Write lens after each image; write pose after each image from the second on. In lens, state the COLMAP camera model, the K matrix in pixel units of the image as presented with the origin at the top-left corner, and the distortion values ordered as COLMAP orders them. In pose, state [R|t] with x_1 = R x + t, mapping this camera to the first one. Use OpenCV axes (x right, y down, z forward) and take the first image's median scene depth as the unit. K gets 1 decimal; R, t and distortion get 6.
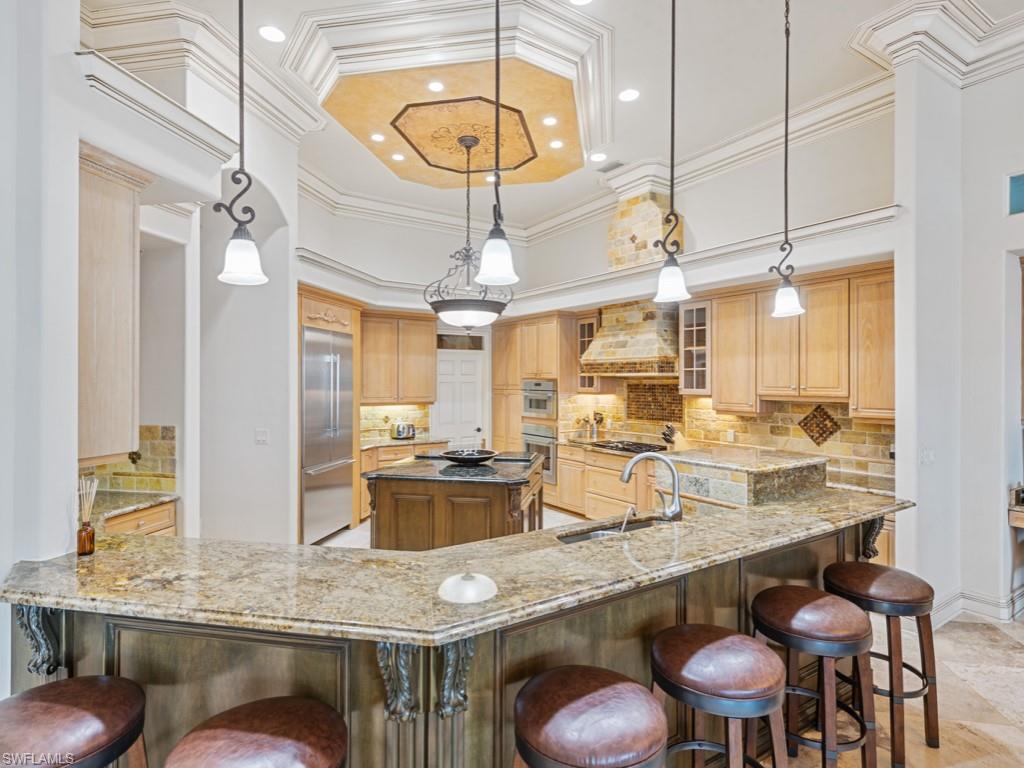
lens RADIAL K [[533.6, 0, 512.0], [0, 533.6, 384.0], [0, 0, 1]] dist [0.007585, 0.000131]
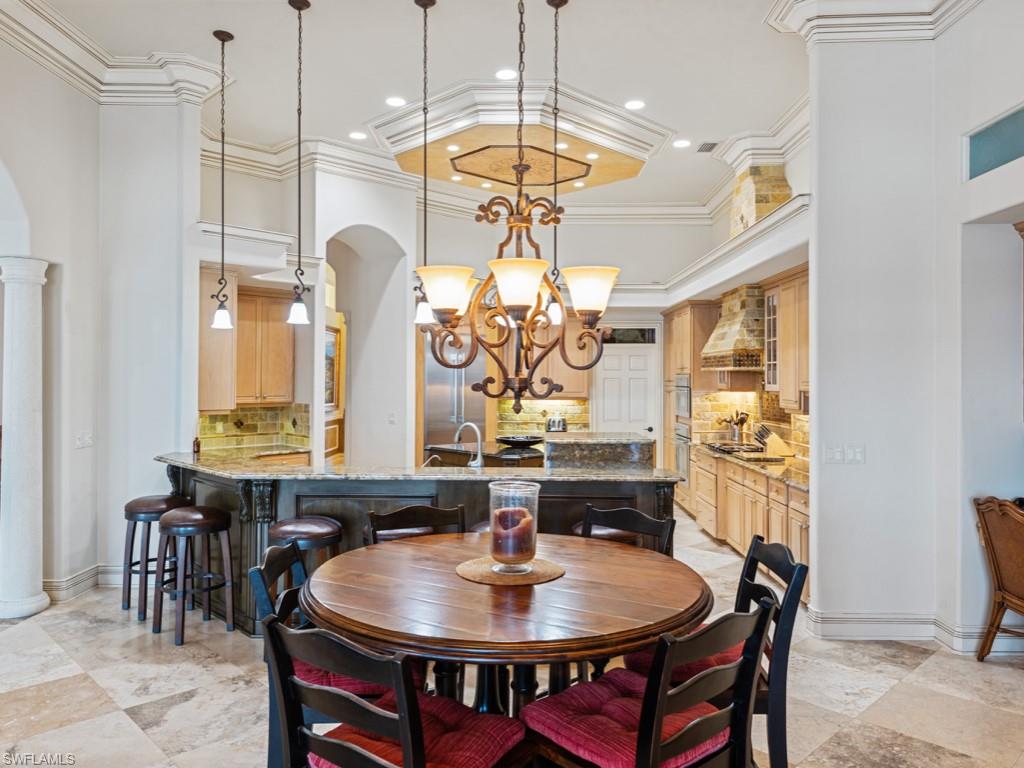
lens RADIAL K [[699.8, 0, 510.8], [0, 699.8, 375.9], [0, 0, 1]] dist [0.025288, -0.001220]
pose [[0.833103, 0.000442, -0.553117, 0.612369], [-0.006481, 0.999939, -0.008963, 0.008138], [0.553079, 0.011052, 0.833055, -0.224756]]
